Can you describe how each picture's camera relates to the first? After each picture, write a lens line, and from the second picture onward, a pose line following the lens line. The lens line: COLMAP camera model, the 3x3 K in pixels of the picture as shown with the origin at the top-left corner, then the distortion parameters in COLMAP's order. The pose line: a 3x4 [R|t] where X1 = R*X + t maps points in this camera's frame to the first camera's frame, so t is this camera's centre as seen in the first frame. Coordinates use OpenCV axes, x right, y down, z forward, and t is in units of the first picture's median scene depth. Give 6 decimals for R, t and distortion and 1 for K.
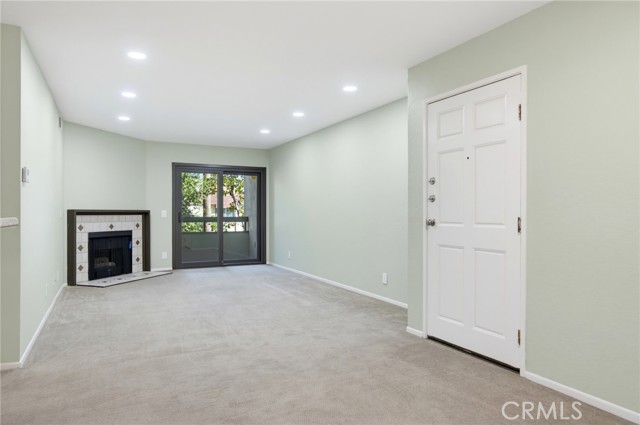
lens RADIAL K [[421.0, 0, 320.0], [0, 421.0, 212.5], [0, 0, 1]] dist [-0.000266, -0.000096]
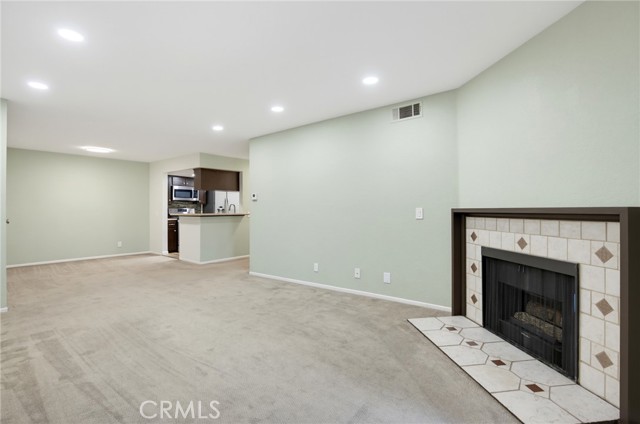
lens RADIAL K [[295.2, 0, 320.0], [0, 295.2, 212.0], [0, 0, 1]] dist [-0.020697, 0.000349]
pose [[-0.910629, 0.007205, -0.413162, -0.160219], [0.005720, 0.999972, 0.004829, -0.005042], [0.413186, 0.002034, -0.910645, 1.258440]]
